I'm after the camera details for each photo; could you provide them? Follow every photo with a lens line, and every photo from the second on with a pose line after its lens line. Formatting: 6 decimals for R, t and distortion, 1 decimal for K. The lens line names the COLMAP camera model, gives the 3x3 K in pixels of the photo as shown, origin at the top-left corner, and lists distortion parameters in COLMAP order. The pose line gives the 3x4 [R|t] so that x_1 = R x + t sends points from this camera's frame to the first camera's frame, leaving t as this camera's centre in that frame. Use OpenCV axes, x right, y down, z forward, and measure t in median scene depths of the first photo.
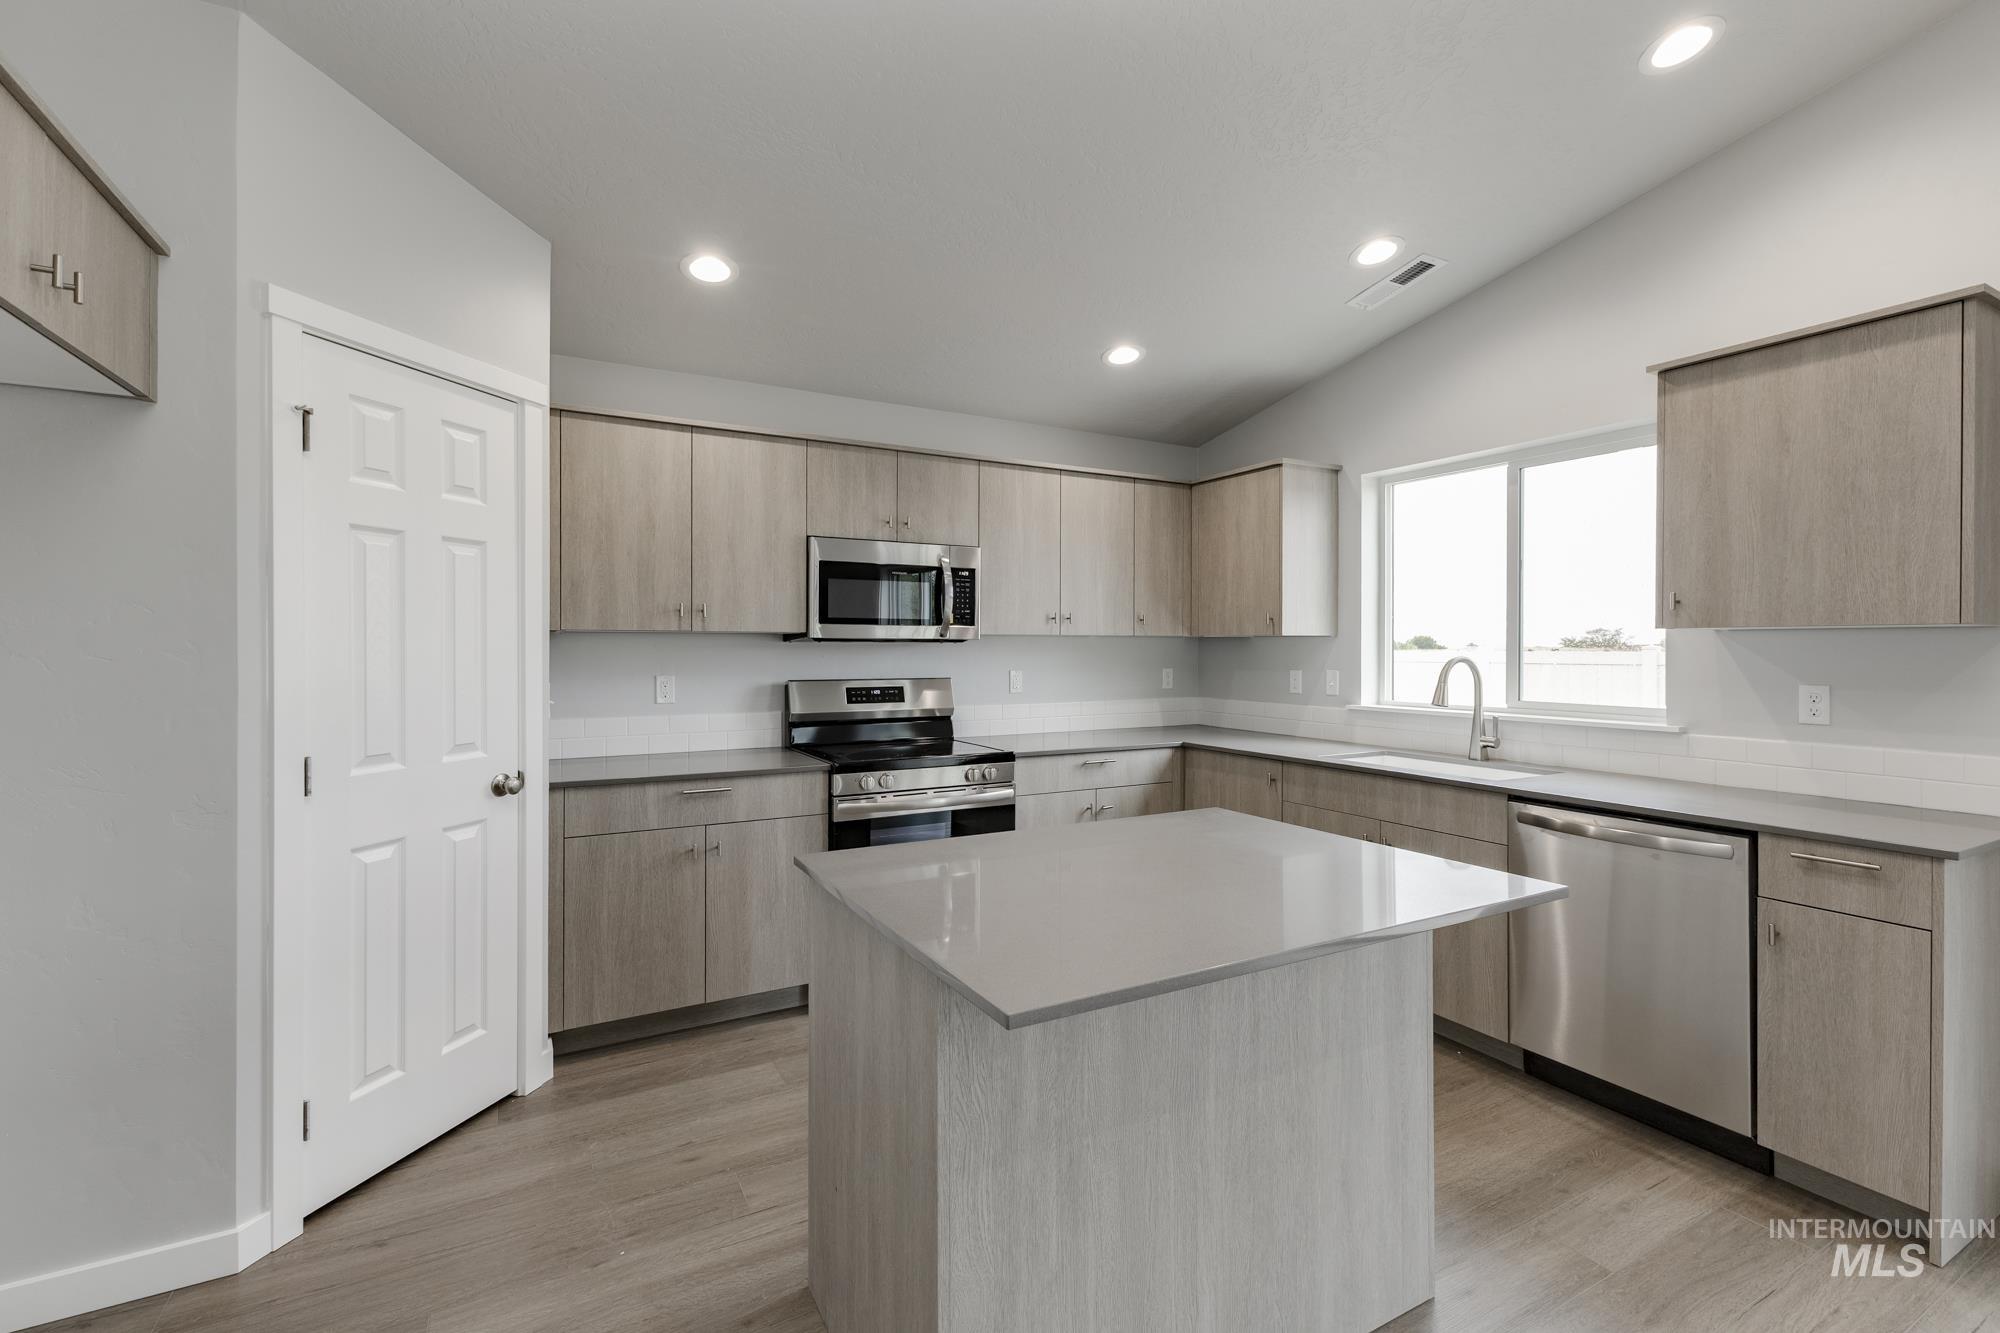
lens RADIAL K [[875.8, 0, 1007.6], [0, 875.8, 647.6], [0, 0, 1]] dist [-0.001990, 0.000064]
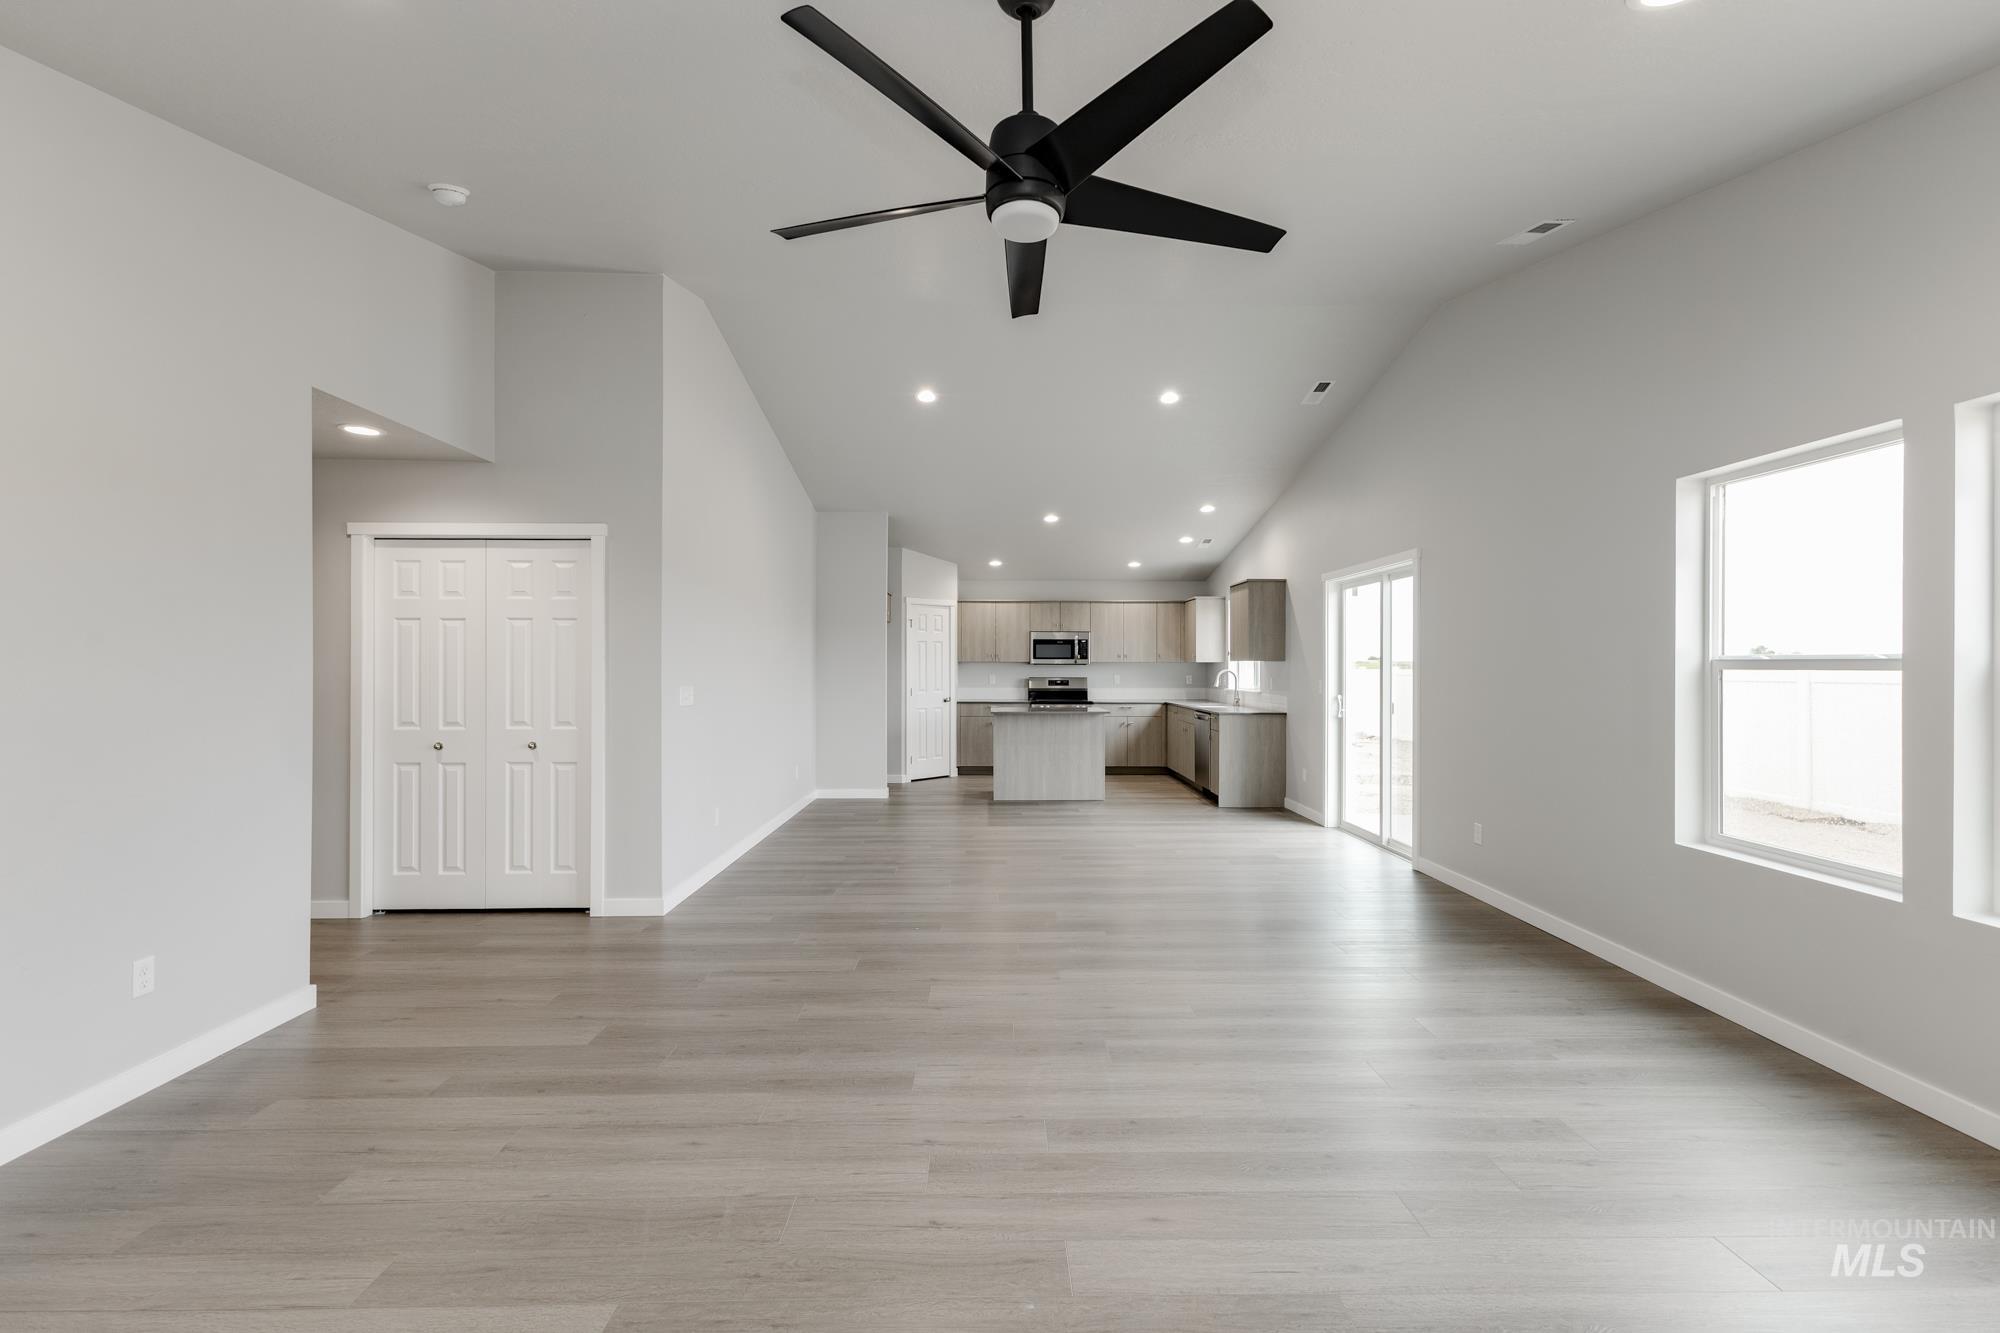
lens RADIAL K [[875.8, 0, 1000.4], [0, 875.8, 667.1], [0, 0, 1]] dist [-0.001990, 0.000064]
pose [[0.883586, 0.003203, -0.468259, 1.128451], [-0.001469, 0.999991, 0.004069, -0.010408], [0.468267, -0.002907, 0.883582, -1.803046]]
